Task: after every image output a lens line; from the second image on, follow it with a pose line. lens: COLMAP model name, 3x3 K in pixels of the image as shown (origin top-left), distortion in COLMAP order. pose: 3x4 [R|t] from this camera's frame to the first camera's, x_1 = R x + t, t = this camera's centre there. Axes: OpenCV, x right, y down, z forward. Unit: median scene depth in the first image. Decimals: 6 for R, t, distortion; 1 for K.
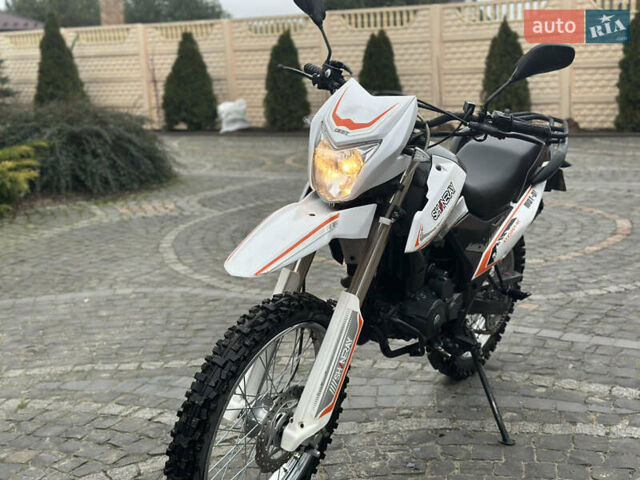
lens RADIAL K [[875.7, 0, 319.9], [0, 875.7, 236.3], [0, 0, 1]] dist [0.140876, 0.000000]
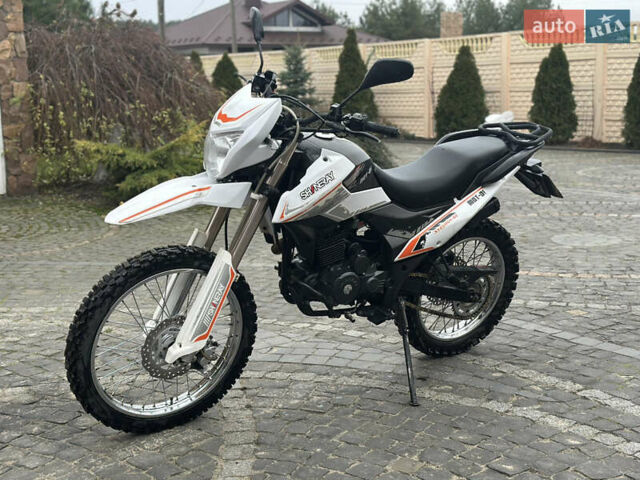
lens RADIAL K [[875.7, 0, 320.2], [0, 875.7, 244.5], [0, 0, 1]] dist [0.140876, 0.000000]
pose [[0.924143, 0.089844, -0.371332, 0.401614], [-0.091885, 0.995695, 0.012233, 0.017908], [0.370832, 0.022814, 0.928420, -0.091867]]
